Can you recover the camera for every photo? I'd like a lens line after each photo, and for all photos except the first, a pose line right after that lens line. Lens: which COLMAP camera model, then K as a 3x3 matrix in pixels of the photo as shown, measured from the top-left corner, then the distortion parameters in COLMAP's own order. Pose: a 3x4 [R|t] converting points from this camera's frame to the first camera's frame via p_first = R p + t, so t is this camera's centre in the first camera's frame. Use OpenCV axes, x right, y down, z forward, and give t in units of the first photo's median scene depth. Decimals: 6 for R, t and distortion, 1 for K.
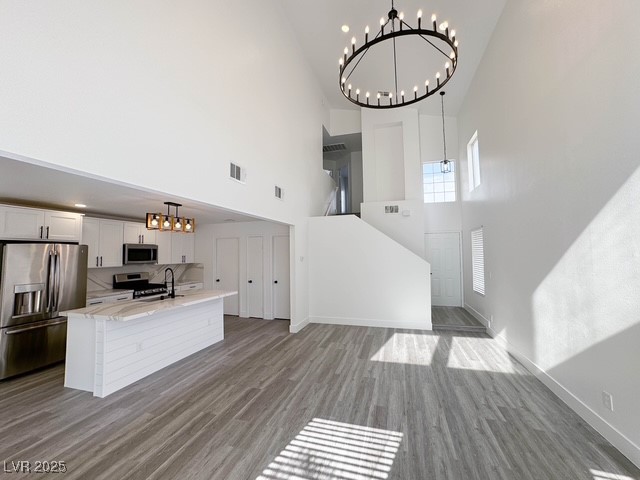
lens RADIAL K [[269.4, 0, 323.6], [0, 269.4, 233.9], [0, 0, 1]] dist [0.004512, 0.005066]
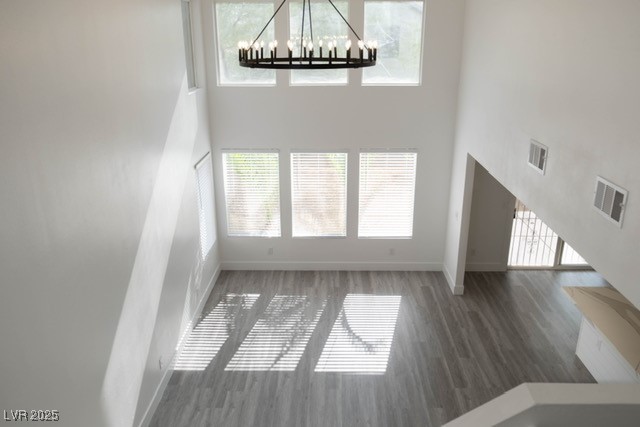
lens RADIAL K [[517.7, 0, 320.9], [0, 517.7, 212.6], [0, 0, 1]] dist [-0.000143, -0.000272]
pose [[-0.968410, 0.094014, -0.230962, 0.480613], [0.028583, 0.961952, 0.271720, -0.427935], [0.247719, 0.256535, -0.934251, 1.973234]]
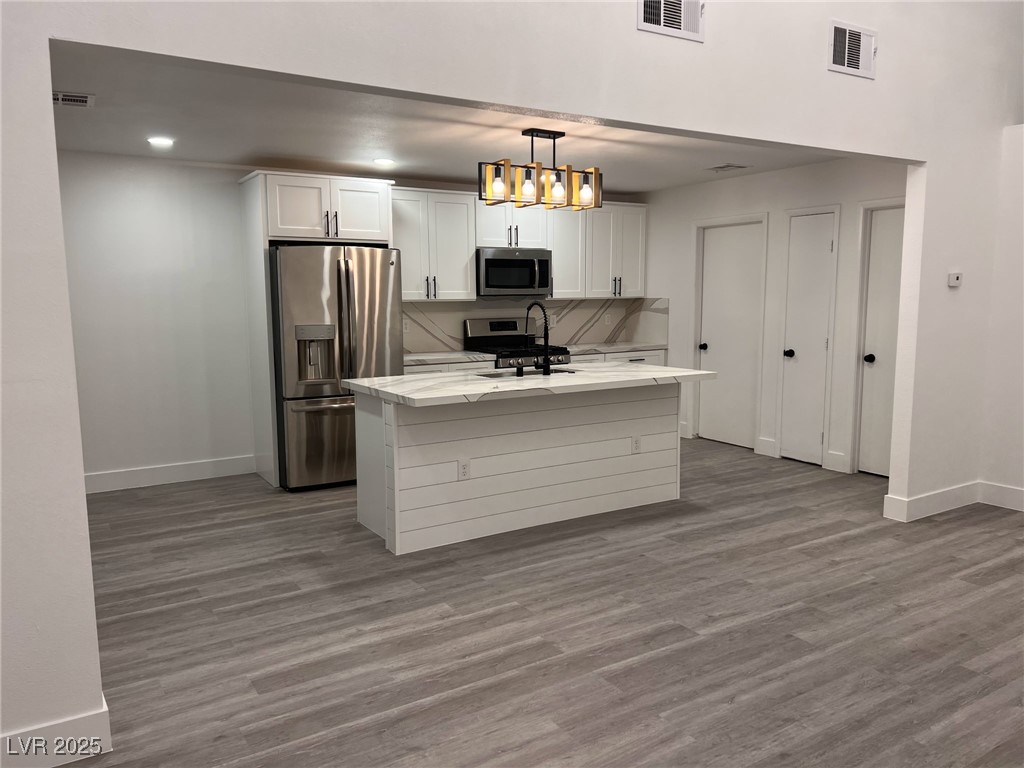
lens RADIAL K [[791.2, 0, 513.3], [0, 791.2, 390.5], [0, 0, 1]] dist [0.009255, 0.020077]
pose [[0.752862, 0.080343, -0.653256, 0.195912], [0.052340, 0.982070, 0.181104, 0.047958], [0.656094, -0.170537, 0.735158, 0.103772]]
